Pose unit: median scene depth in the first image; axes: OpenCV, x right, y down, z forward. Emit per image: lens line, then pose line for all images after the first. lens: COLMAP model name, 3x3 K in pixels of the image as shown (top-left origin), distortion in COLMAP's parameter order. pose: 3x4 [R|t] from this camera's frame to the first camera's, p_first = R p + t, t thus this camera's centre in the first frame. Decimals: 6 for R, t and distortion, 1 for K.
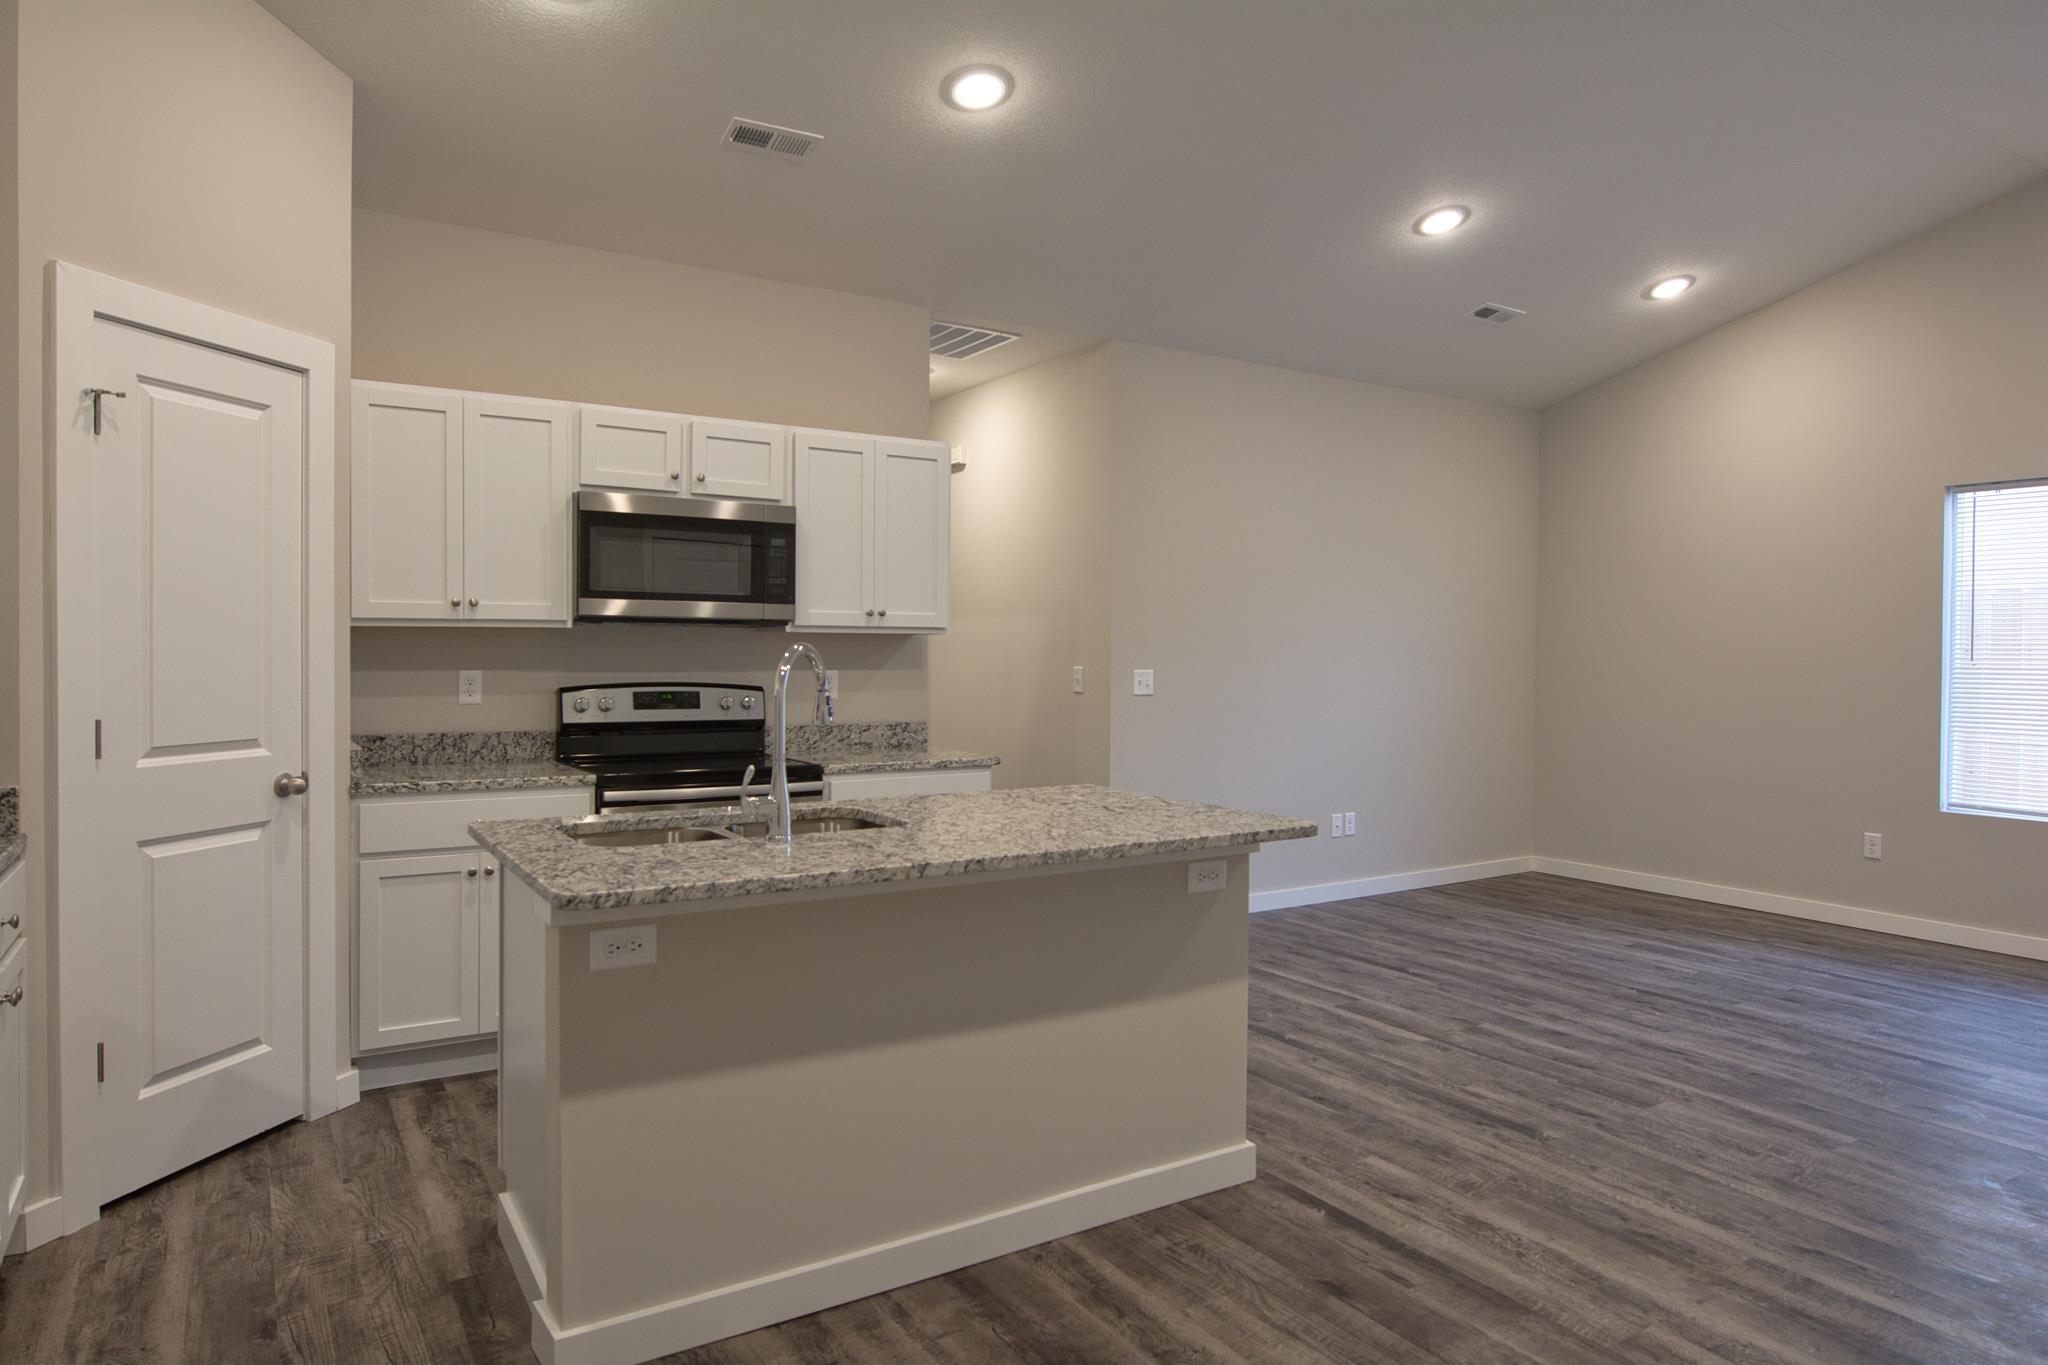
lens RADIAL K [[1239.5, 0, 1034.1], [0, 1239.5, 661.6], [0, 0, 1]] dist [-0.008687, -0.002984]
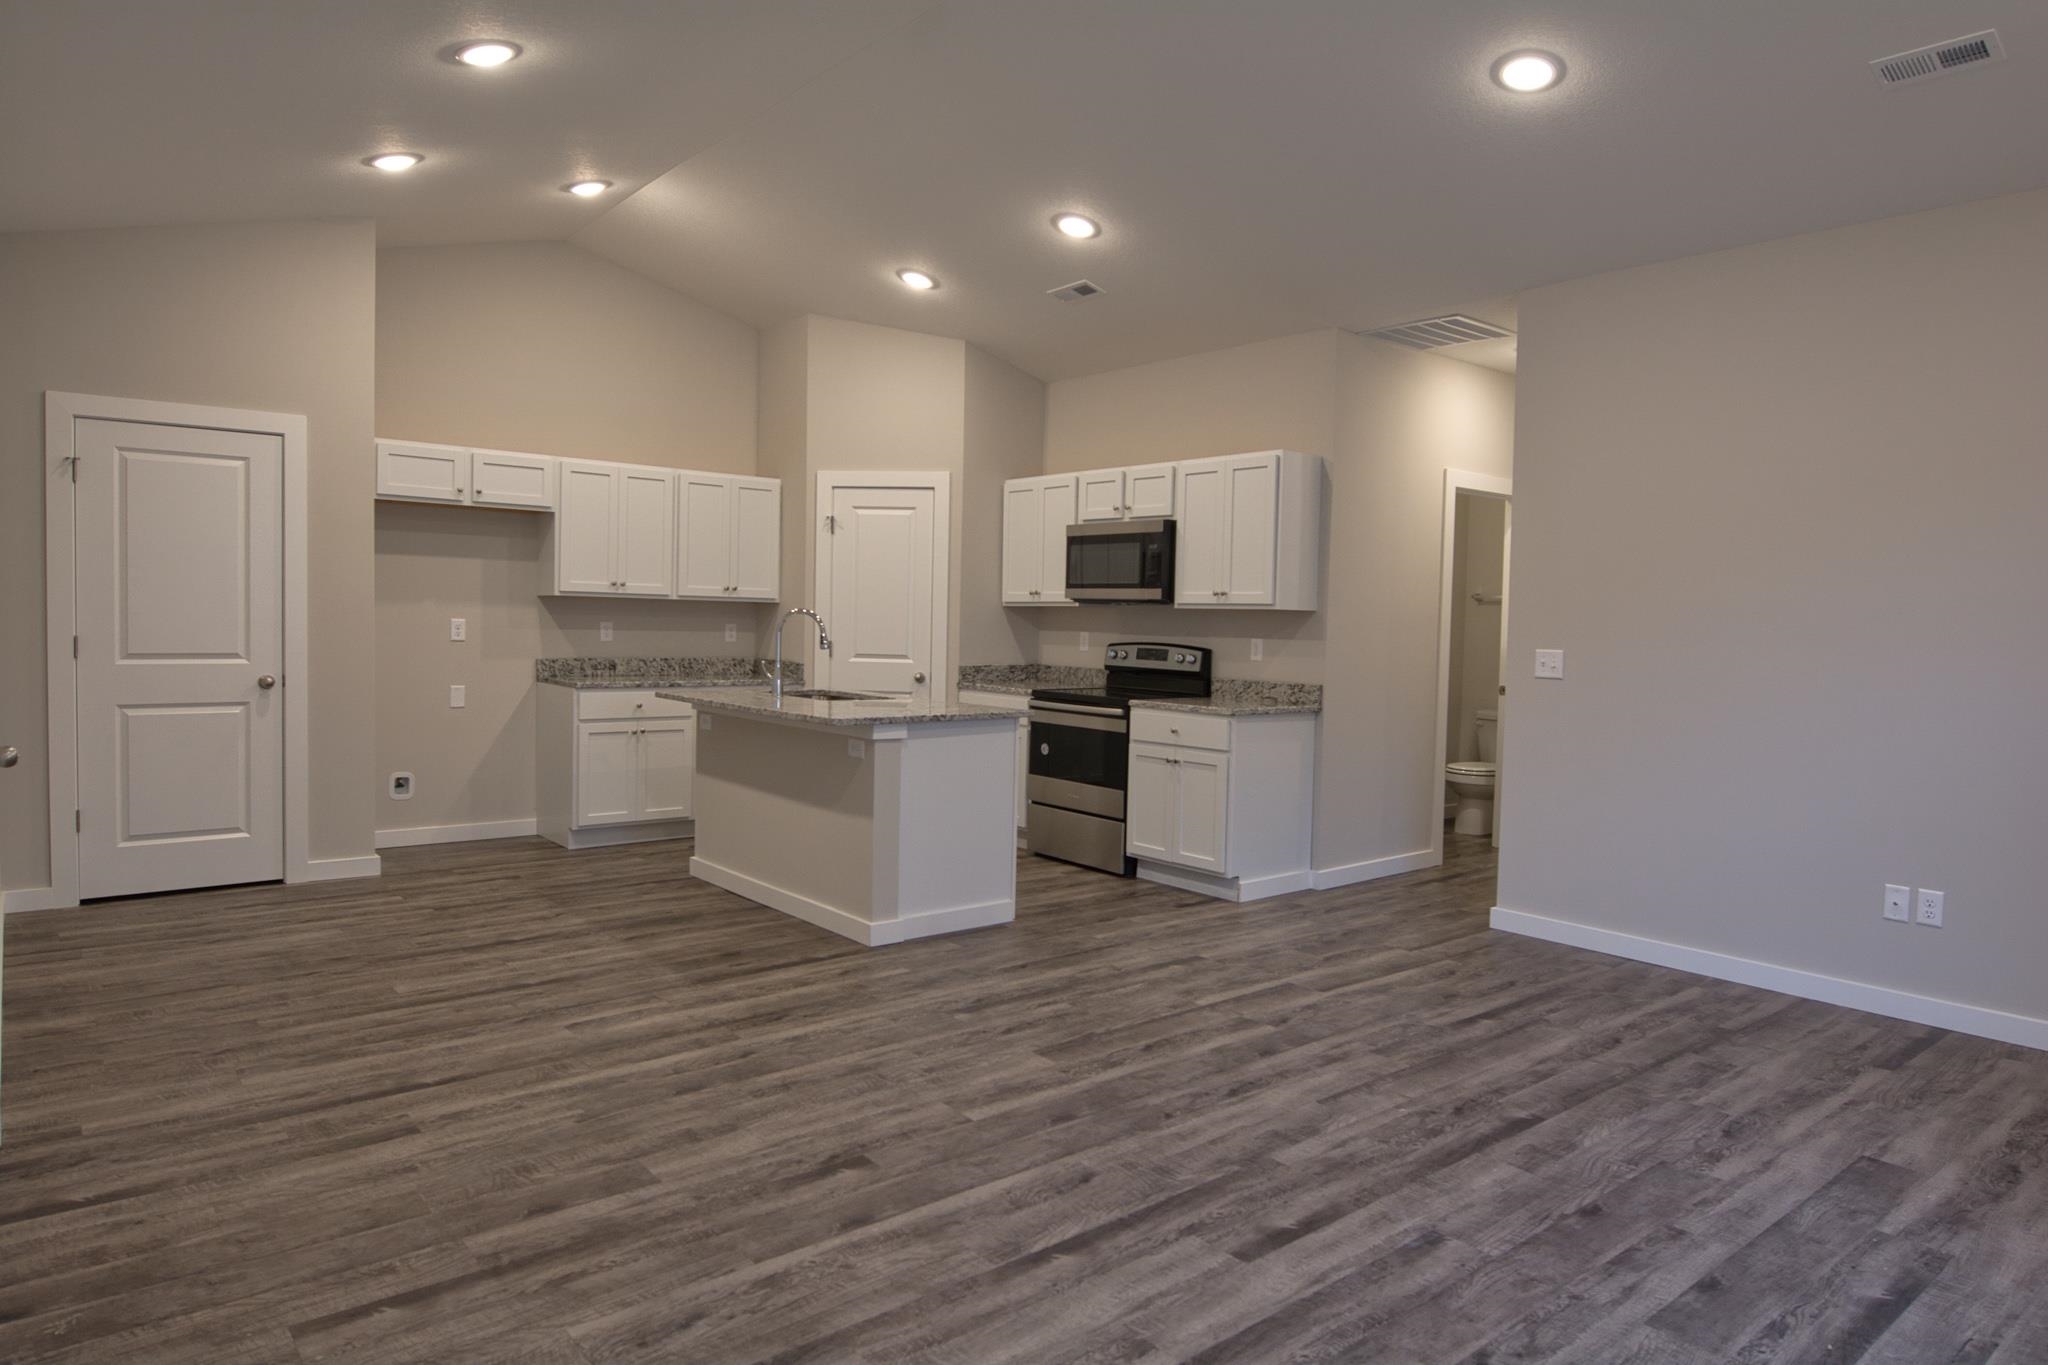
lens RADIAL K [[1239.5, 0, 1034.1], [0, 1239.5, 661.6], [0, 0, 1]] dist [-0.008687, -0.002984]
pose [[0.129955, 0.031419, -0.991022, 1.190577], [-0.031321, 0.999129, 0.027569, 0.003034], [0.991025, 0.027457, 0.130826, 0.669520]]
